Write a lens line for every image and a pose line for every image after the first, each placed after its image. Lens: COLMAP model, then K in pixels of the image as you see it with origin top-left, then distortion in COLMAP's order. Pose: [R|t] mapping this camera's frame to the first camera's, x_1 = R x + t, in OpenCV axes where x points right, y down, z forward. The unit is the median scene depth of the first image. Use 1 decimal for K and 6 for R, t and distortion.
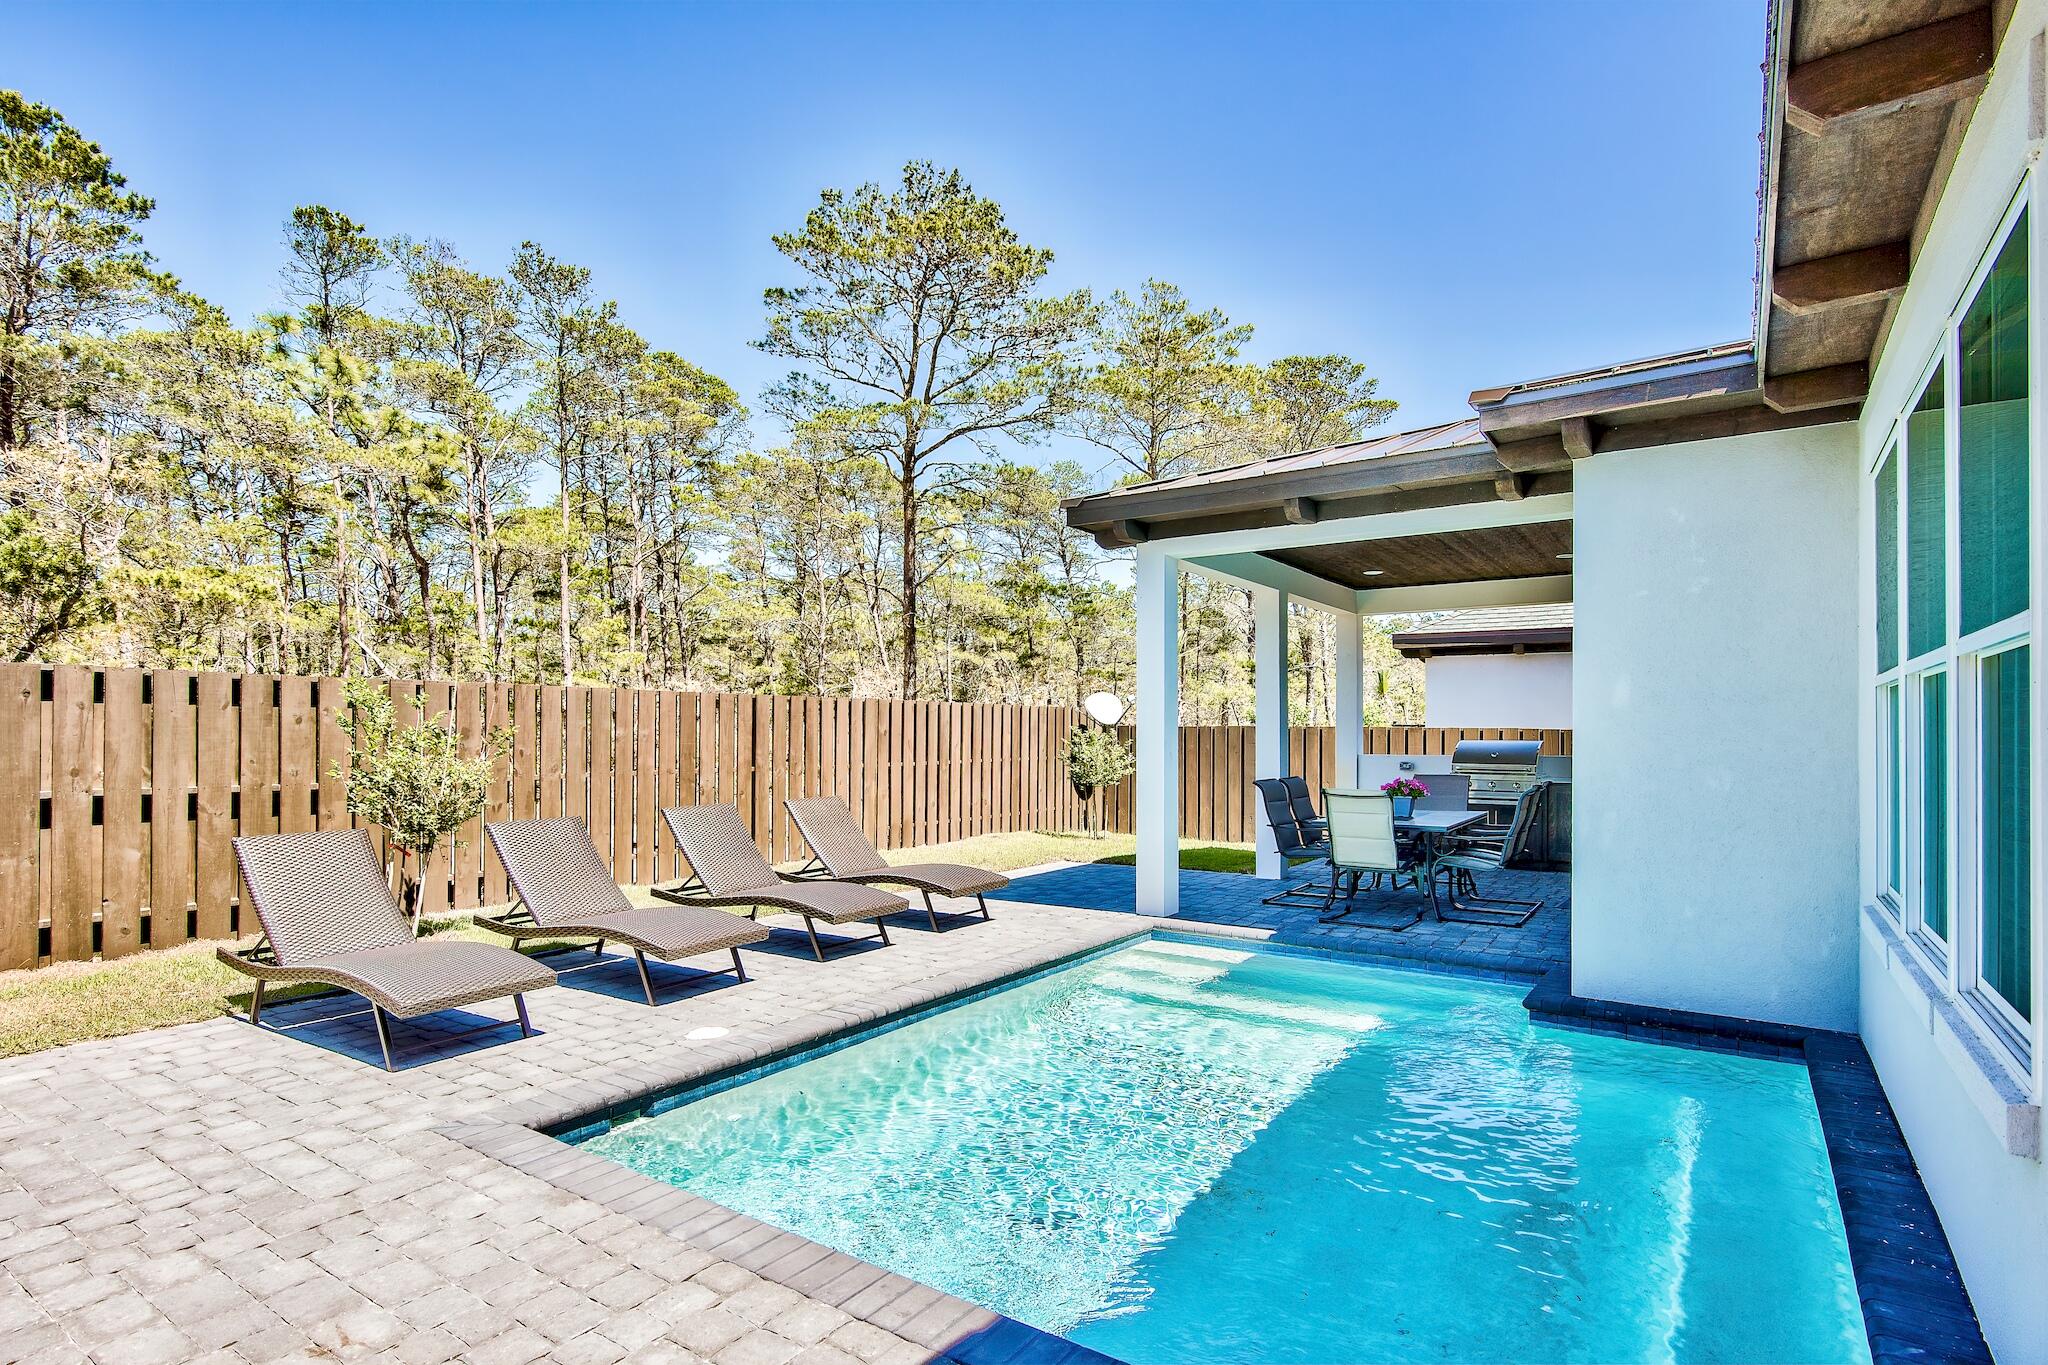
lens RADIAL K [[1042.6, 0, 1021.3], [0, 1042.6, 725.8], [0, 0, 1]] dist [0.001123, -0.000676]
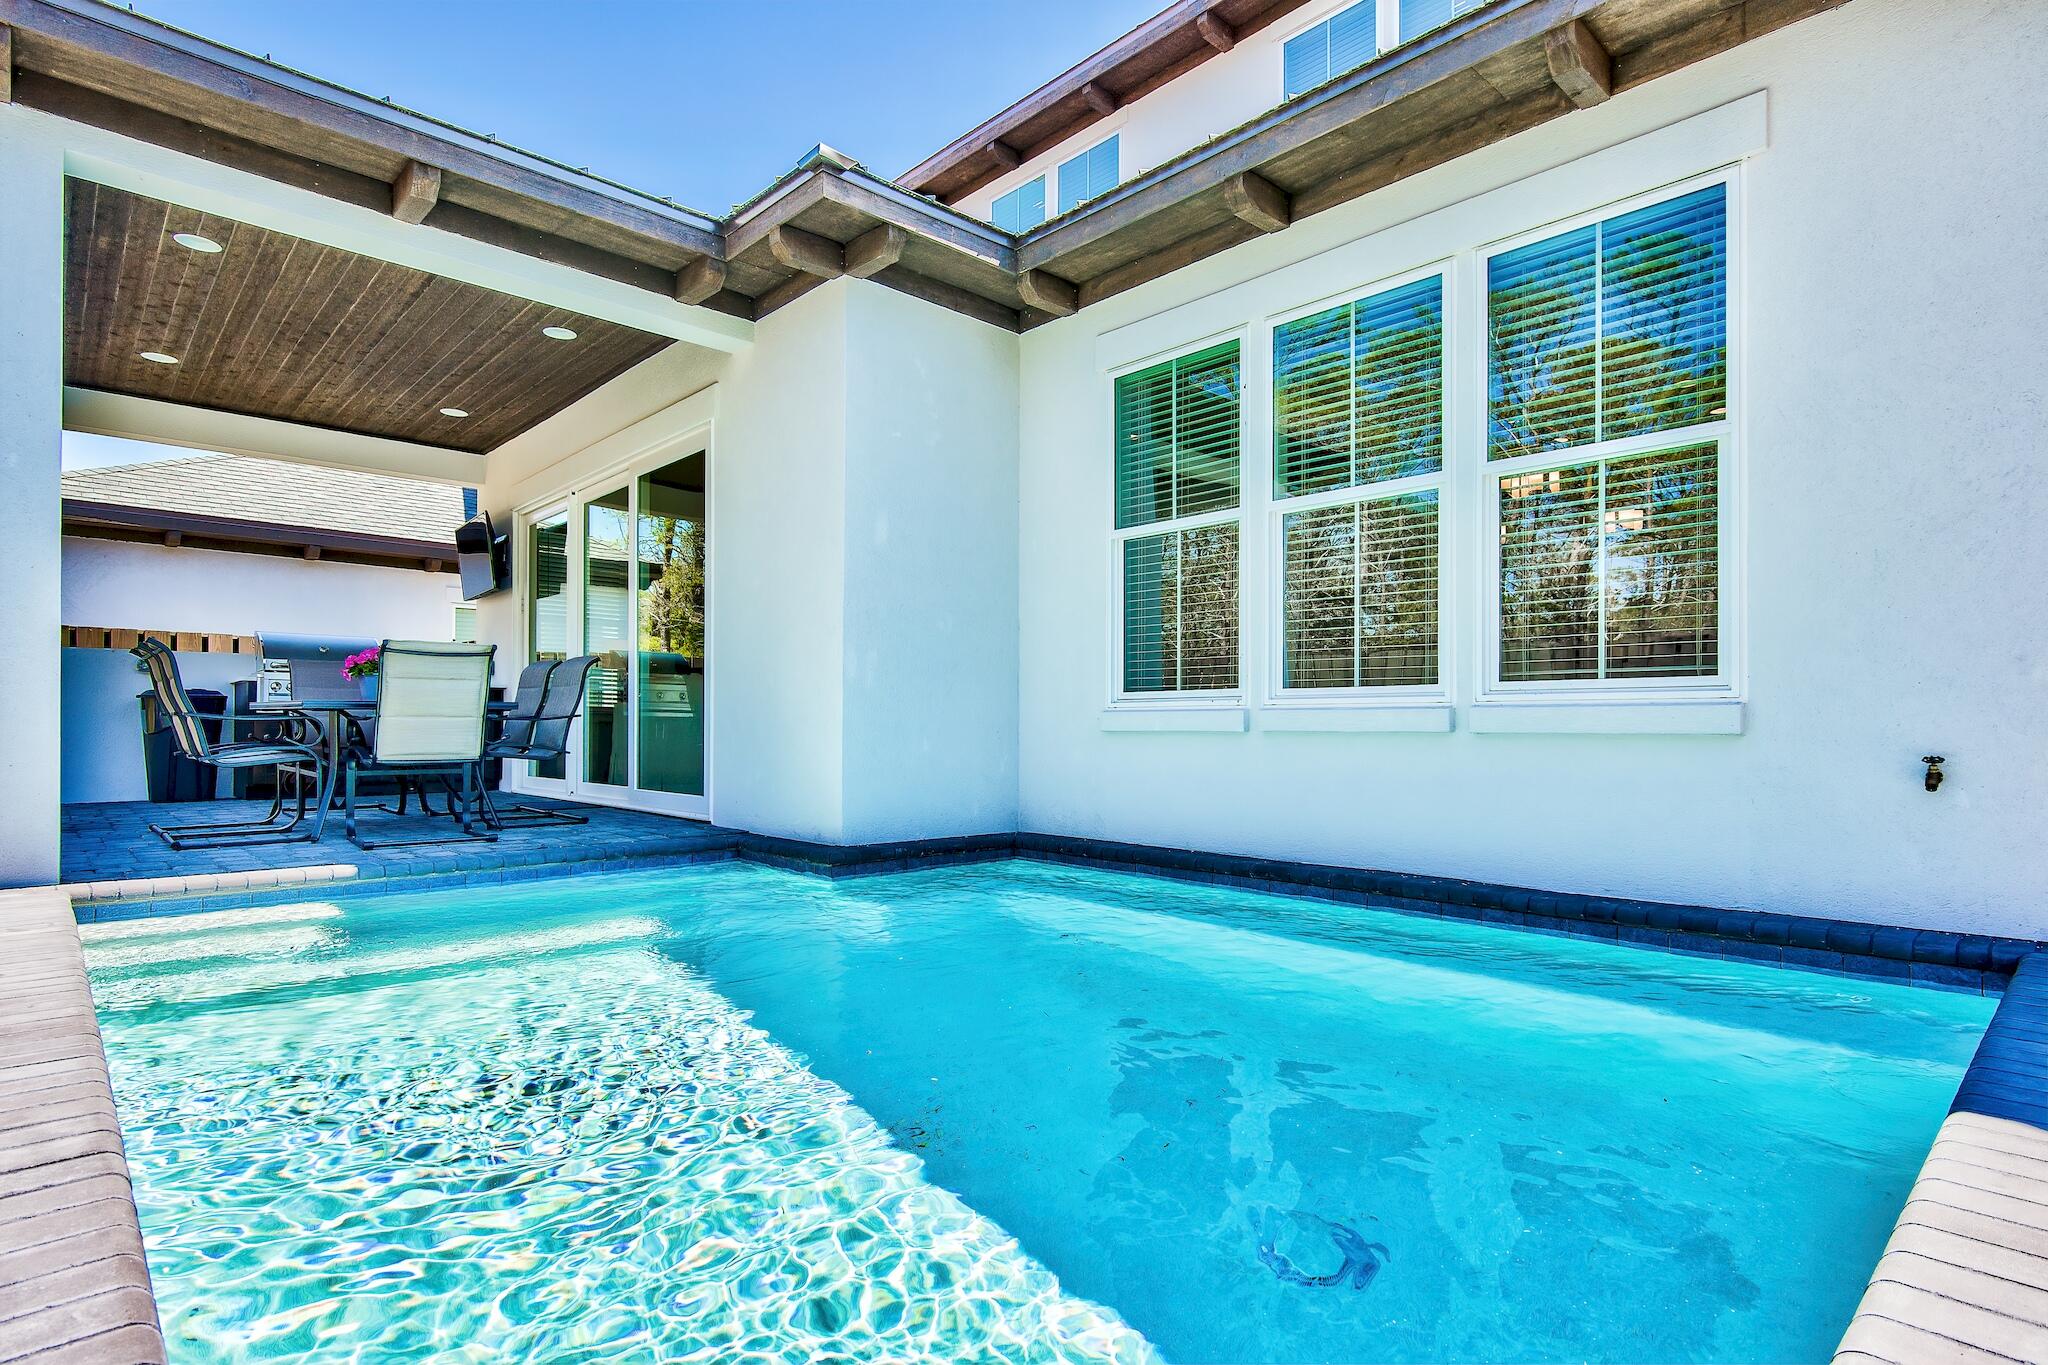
lens RADIAL K [[1034.1, 0, 1015.8], [0, 1034.1, 715.1], [0, 0, 1]] dist [-0.000965, -0.001390]
pose [[0.223174, 0.003976, 0.974771, -0.188920], [-0.008001, 0.999965, -0.002247, 0.077400], [-0.974746, -0.007298, 0.223198, 0.351476]]
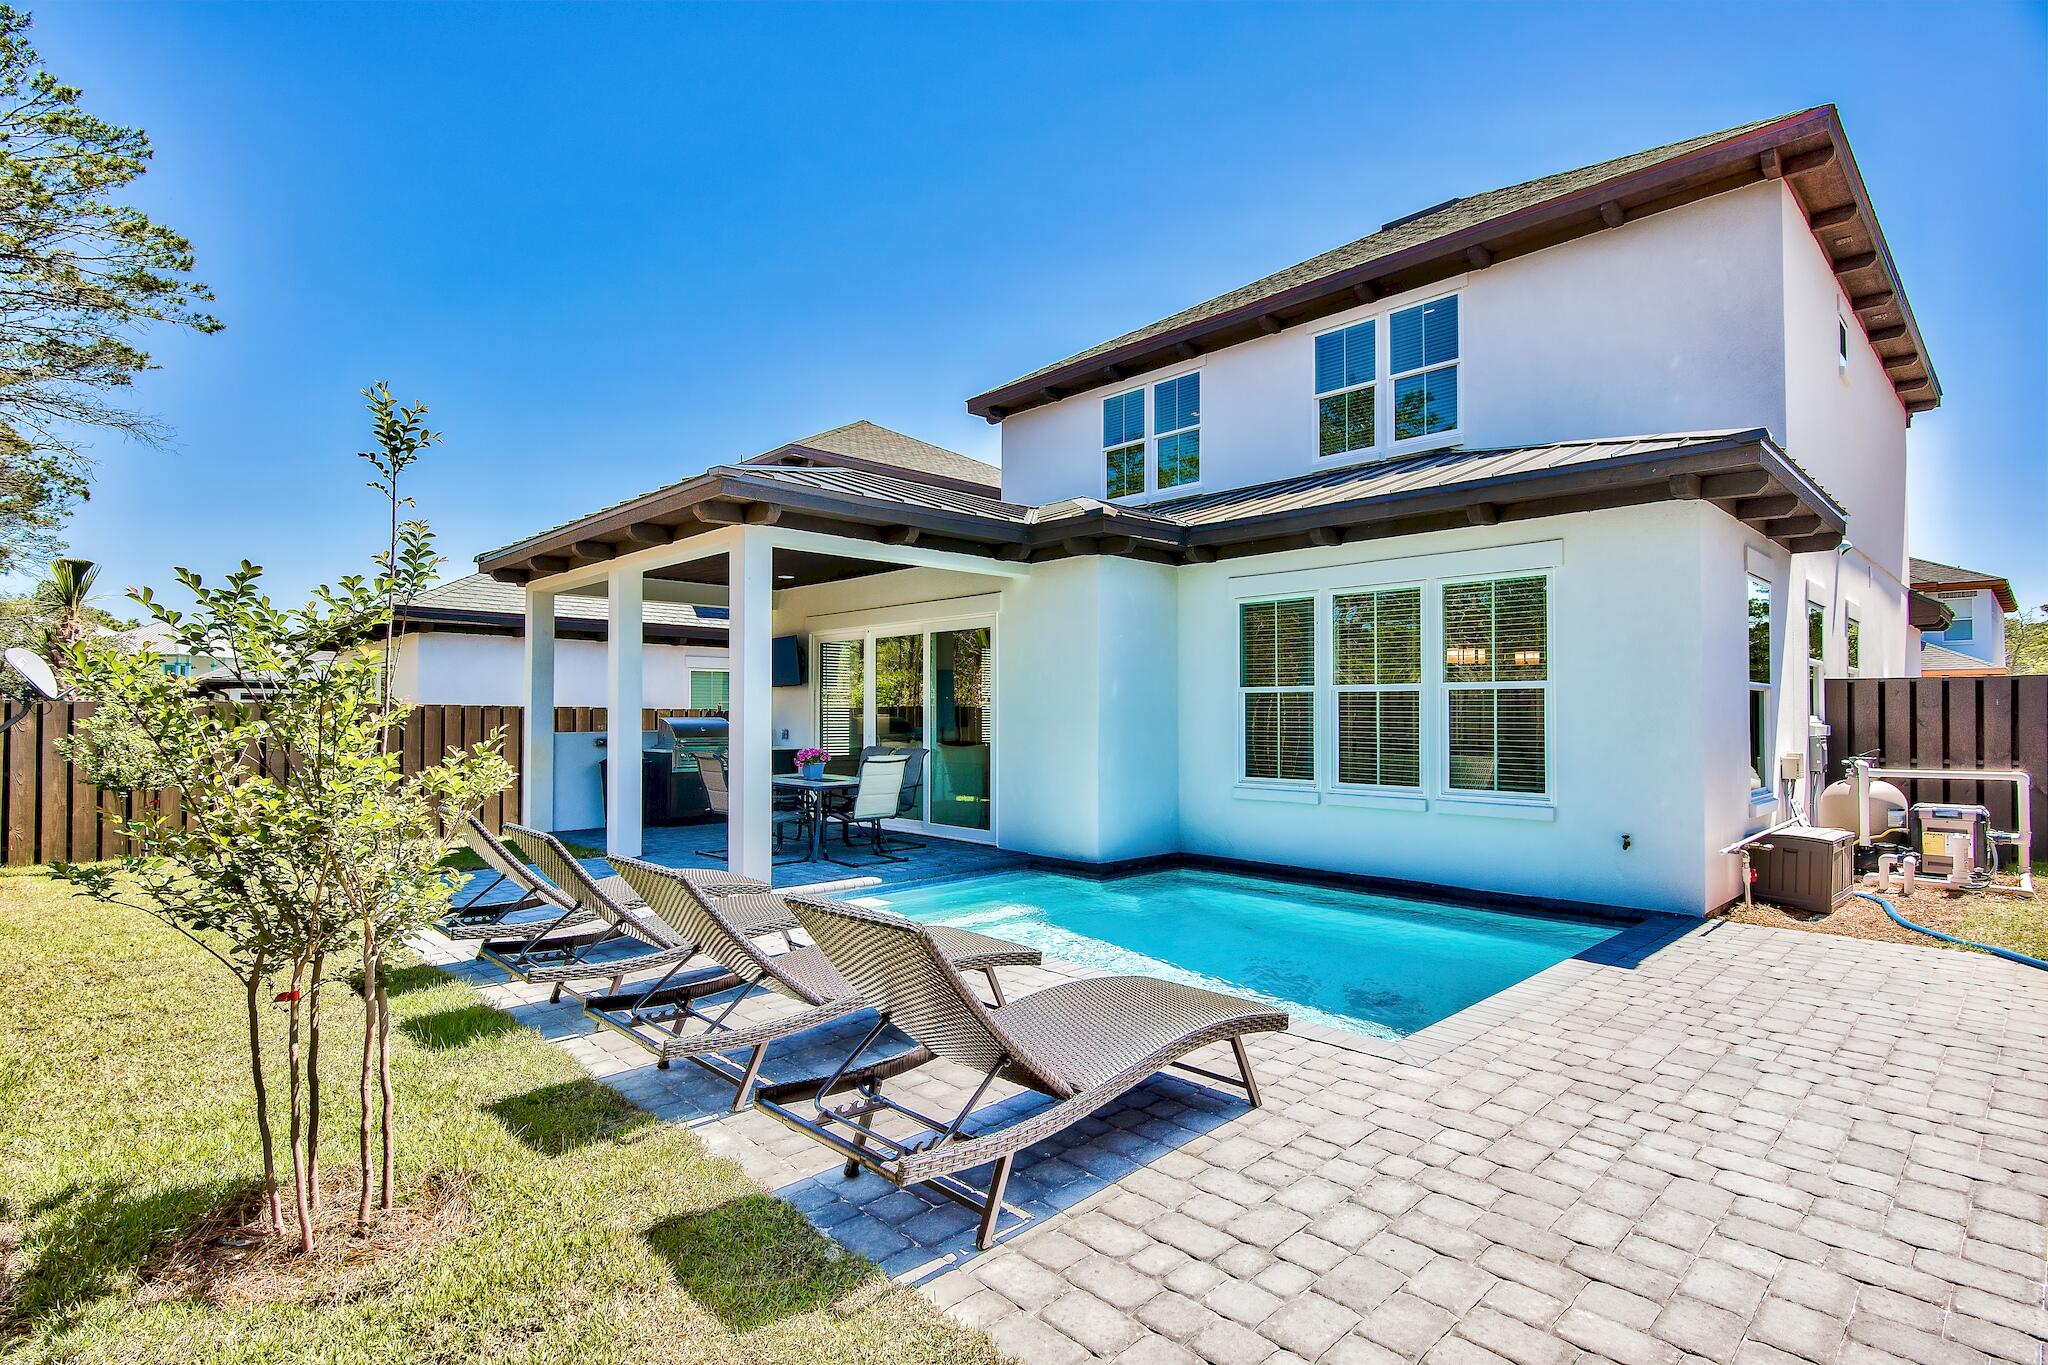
lens RADIAL K [[998.8, 0, 1024.0], [0, 998.8, 682.5], [0, 0, 1]] dist [-0.000409, -0.000299]
pose [[0.208037, 0.022781, 0.977856, -0.616774], [-0.009377, 0.999729, -0.021296, -0.002915], [-0.978076, -0.004739, 0.208194, 0.426038]]
